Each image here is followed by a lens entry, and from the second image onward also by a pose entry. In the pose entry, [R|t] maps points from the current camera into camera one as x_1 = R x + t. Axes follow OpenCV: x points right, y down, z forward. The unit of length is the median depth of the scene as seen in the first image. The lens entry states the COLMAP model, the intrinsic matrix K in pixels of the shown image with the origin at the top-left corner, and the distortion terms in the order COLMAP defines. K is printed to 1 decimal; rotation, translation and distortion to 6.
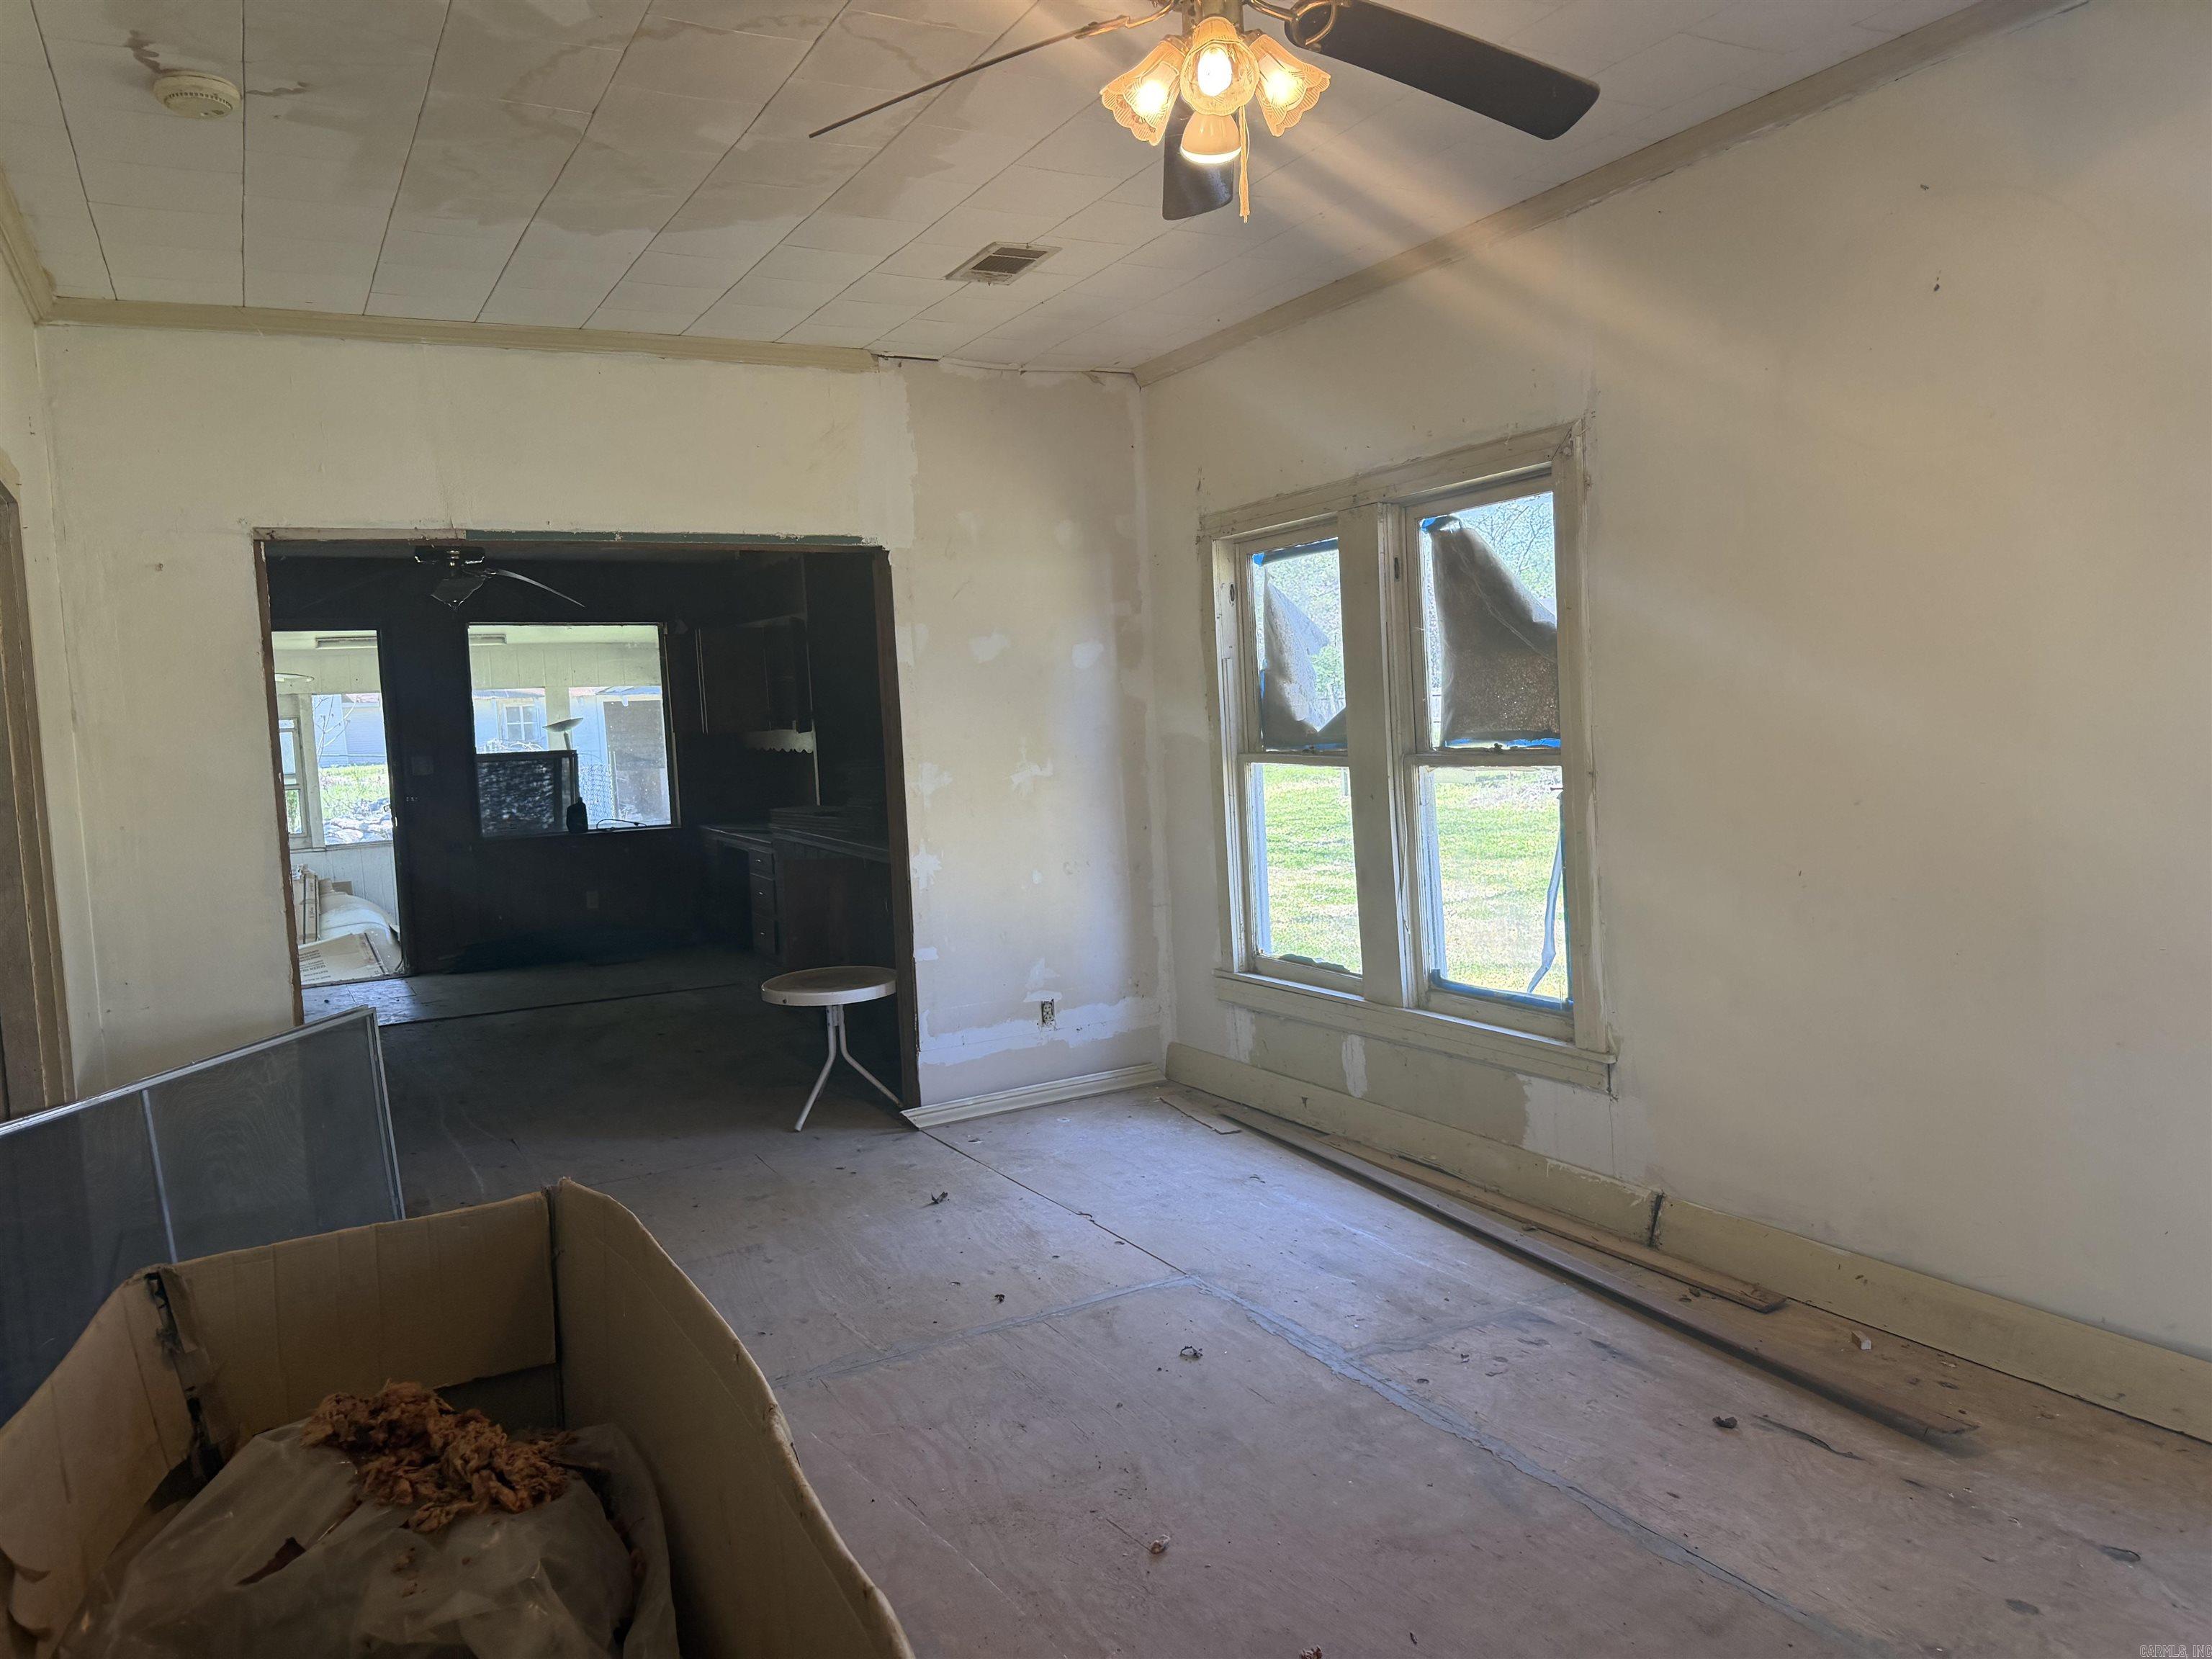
lens RADIAL K [[1574.4, 0, 1106.0], [0, 1574.4, 829.5], [0, 0, 1]] dist [0.022587, -0.023148]
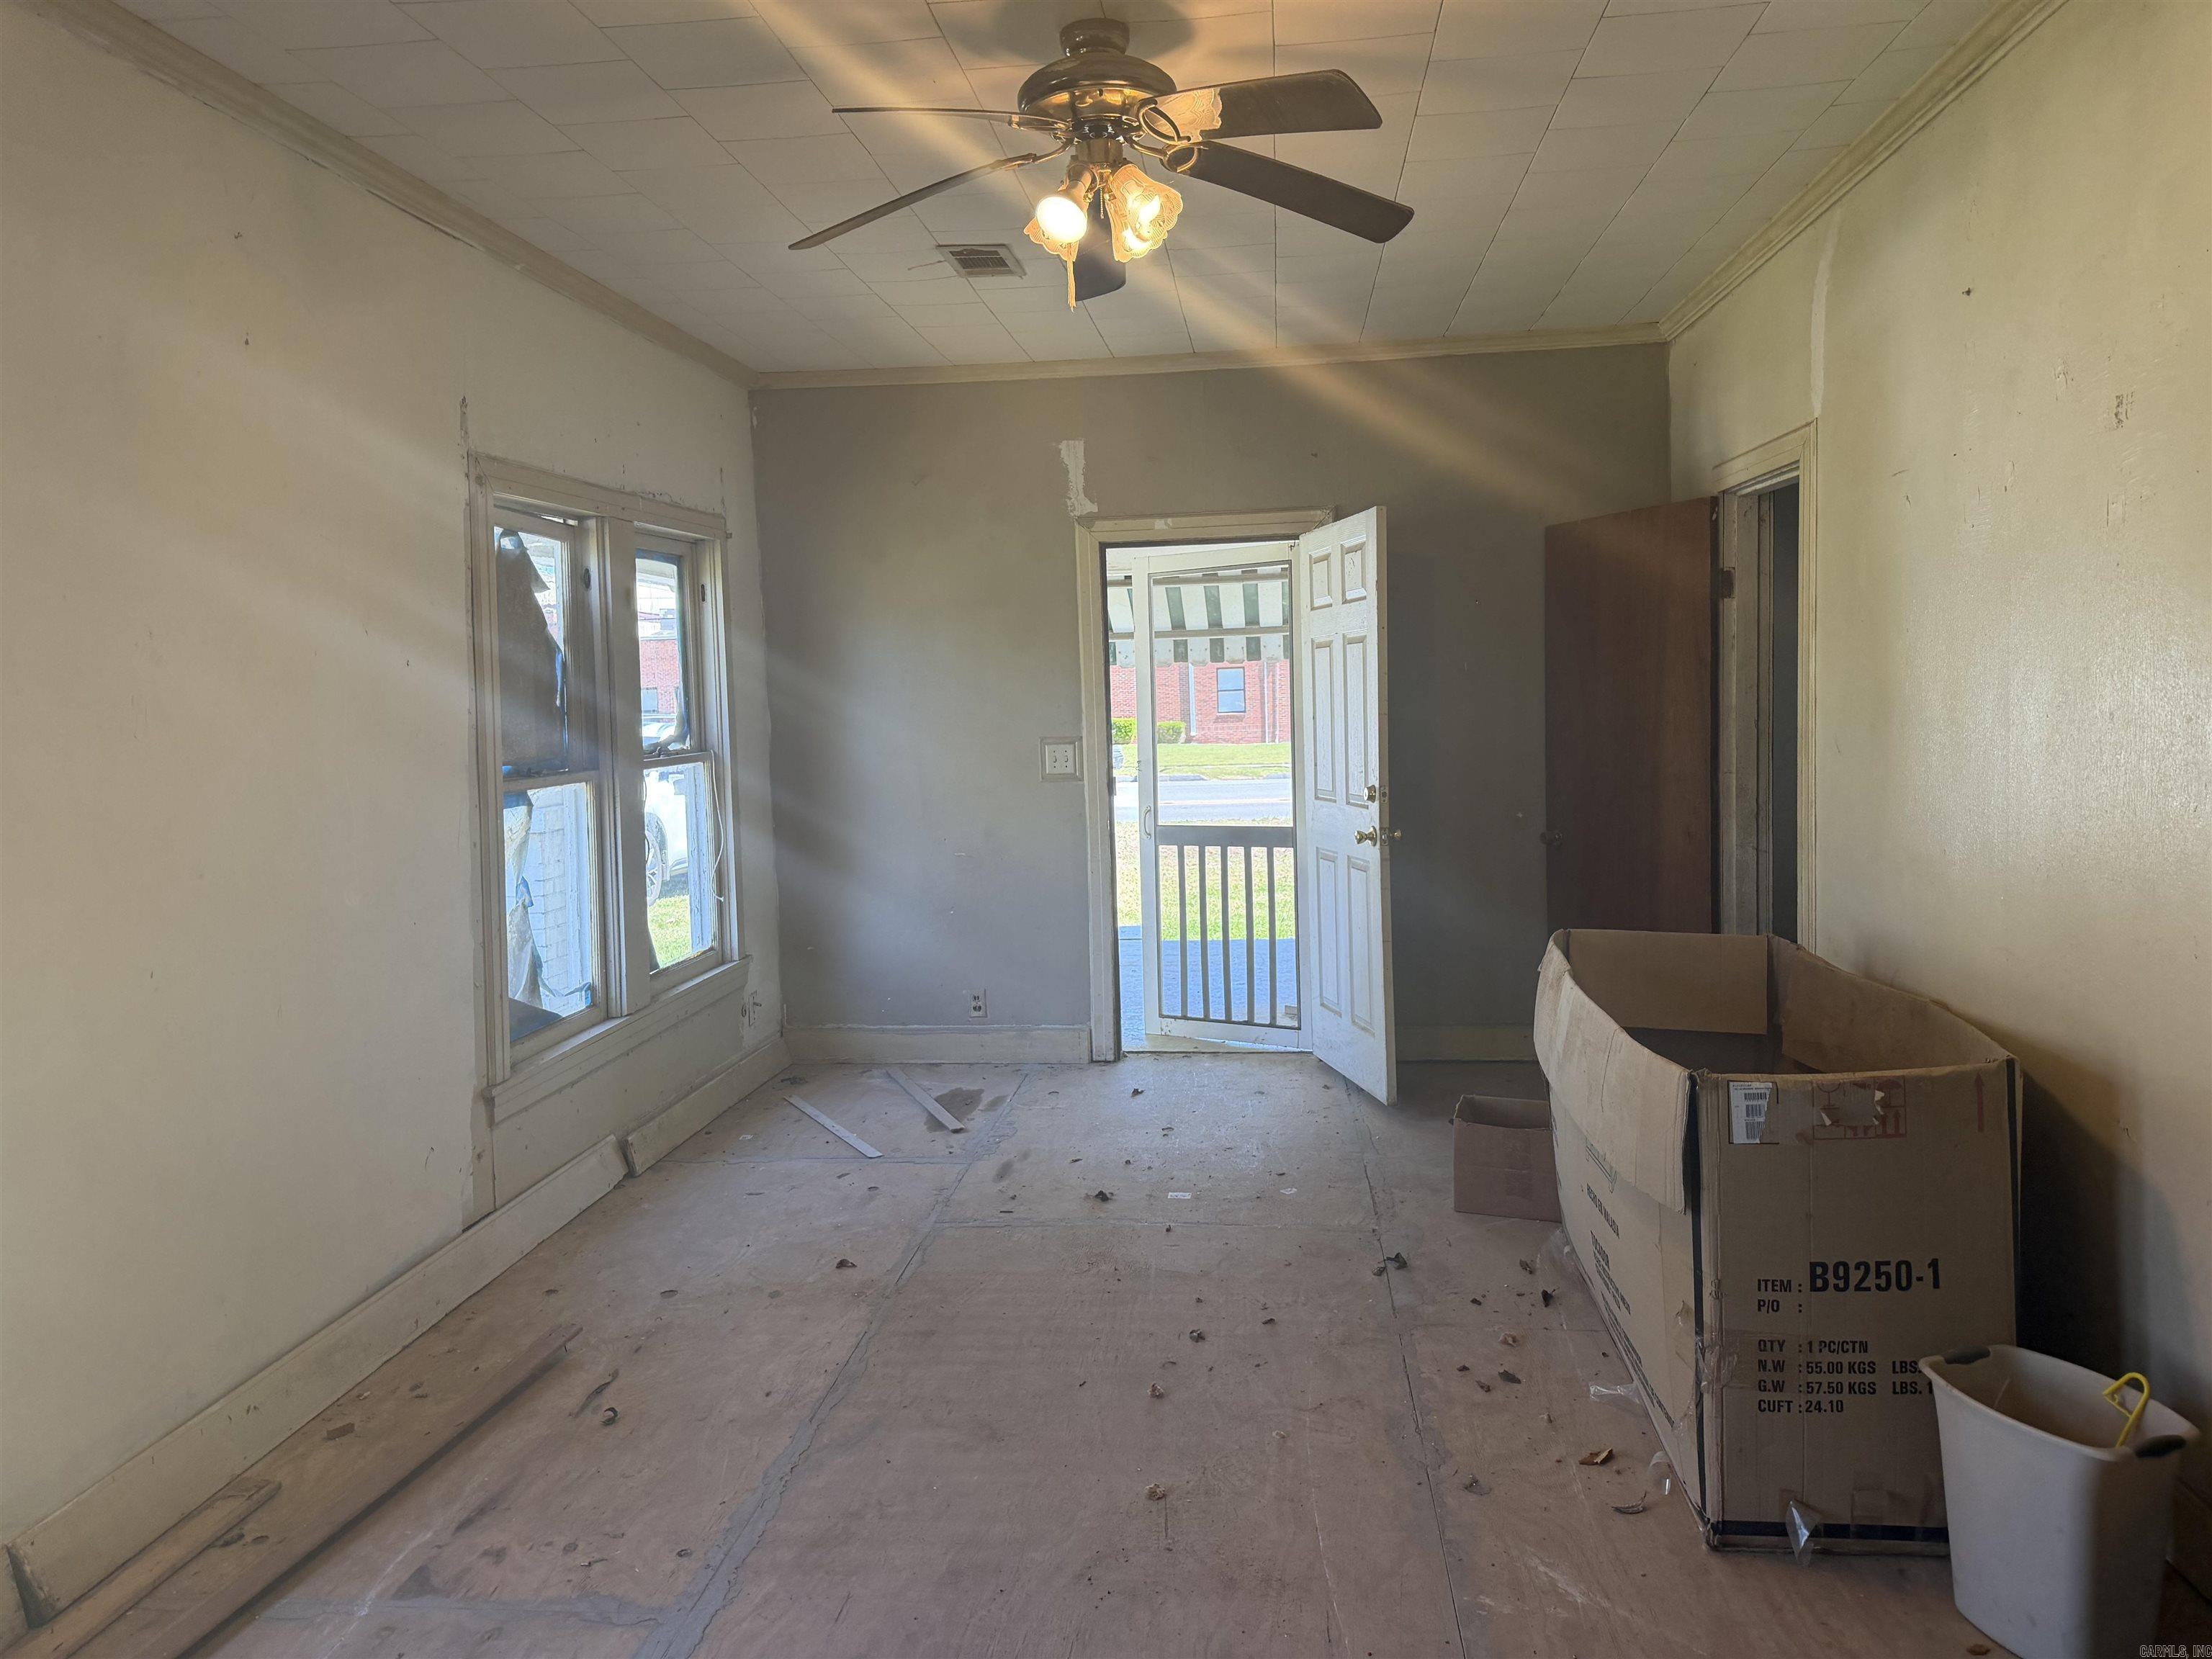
lens RADIAL K [[1574.4, 0, 1106.0], [0, 1574.4, 829.5], [0, 0, 1]] dist [0.022587, -0.023148]
pose [[-0.818159, 0.027178, 0.574350, -0.505024], [0.116124, 0.986110, 0.118755, -0.099935], [-0.563145, 0.163856, -0.809950, 1.638631]]
